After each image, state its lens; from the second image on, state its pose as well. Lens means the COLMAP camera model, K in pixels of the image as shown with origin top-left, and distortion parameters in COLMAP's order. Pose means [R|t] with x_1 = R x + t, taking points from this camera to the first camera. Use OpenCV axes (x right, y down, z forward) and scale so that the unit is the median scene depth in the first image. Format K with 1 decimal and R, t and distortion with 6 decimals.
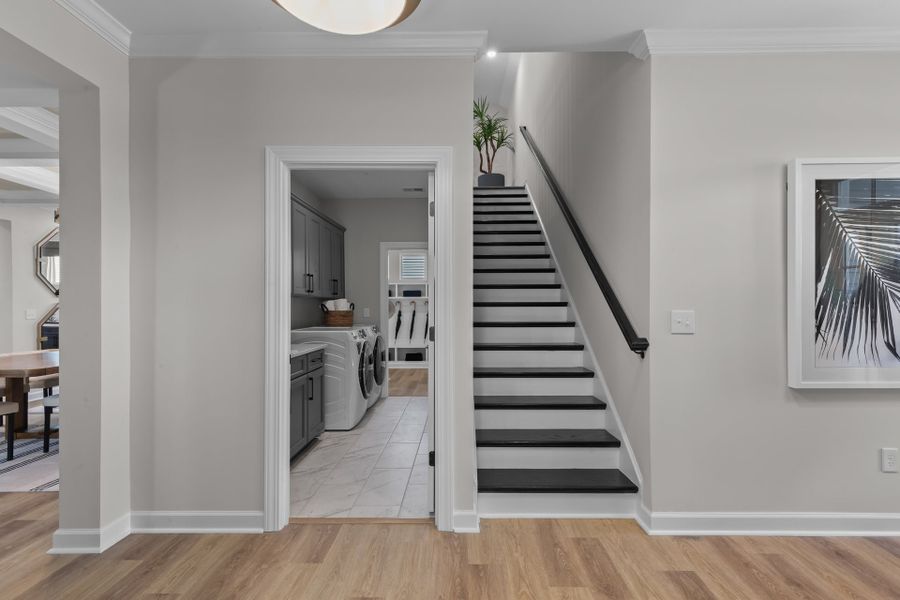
lens RADIAL K [[408.9, 0, 463.1], [0, 408.9, 306.7], [0, 0, 1]] dist [0.009198, 0.000059]
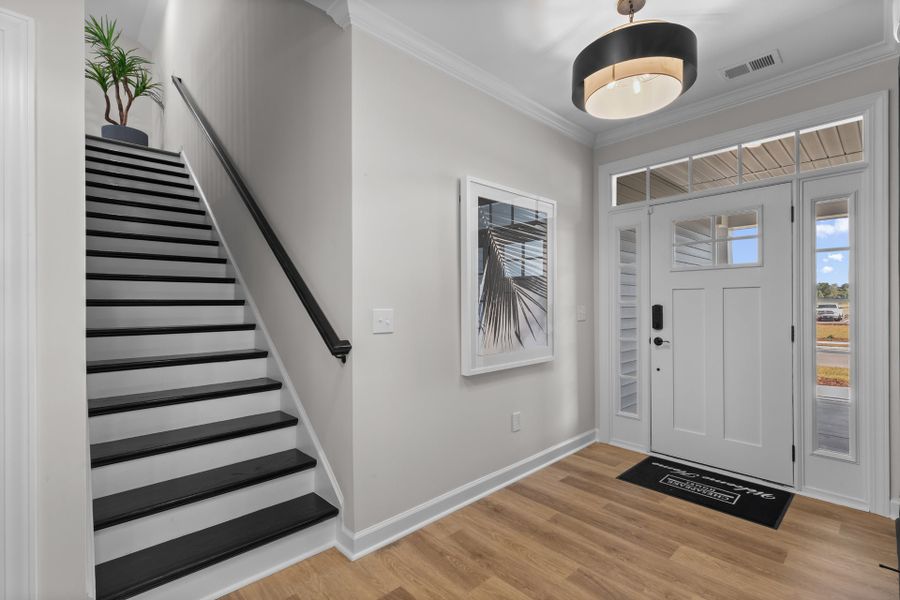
lens RADIAL K [[403.3, 0, 450.7], [0, 403.3, 303.4], [0, 0, 1]] dist [0.006893, -0.000156]
pose [[0.735839, -0.000957, 0.677156, 0.015282], [0.003930, 0.999988, -0.002858, -0.000621], [-0.677146, 0.004764, 0.735834, 0.202365]]
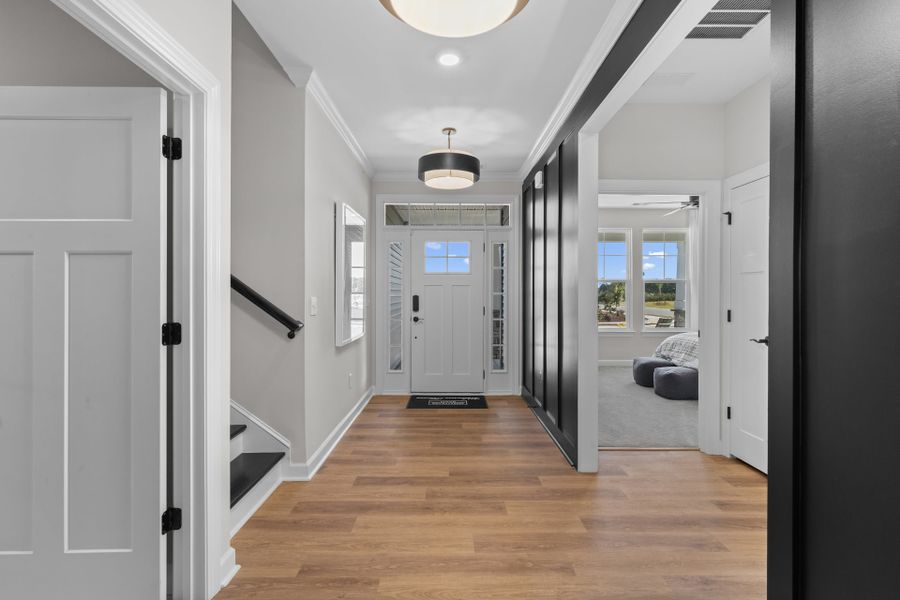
lens RADIAL K [[420.2, 0, 449.5], [0, 420.2, 297.3], [0, 0, 1]] dist [0.009299, 0.000298]
pose [[0.022446, -0.005539, 0.999733, -0.772170], [-0.001495, 0.999983, 0.005573, 0.001439], [-0.999747, -0.001619, 0.022437, 0.541765]]
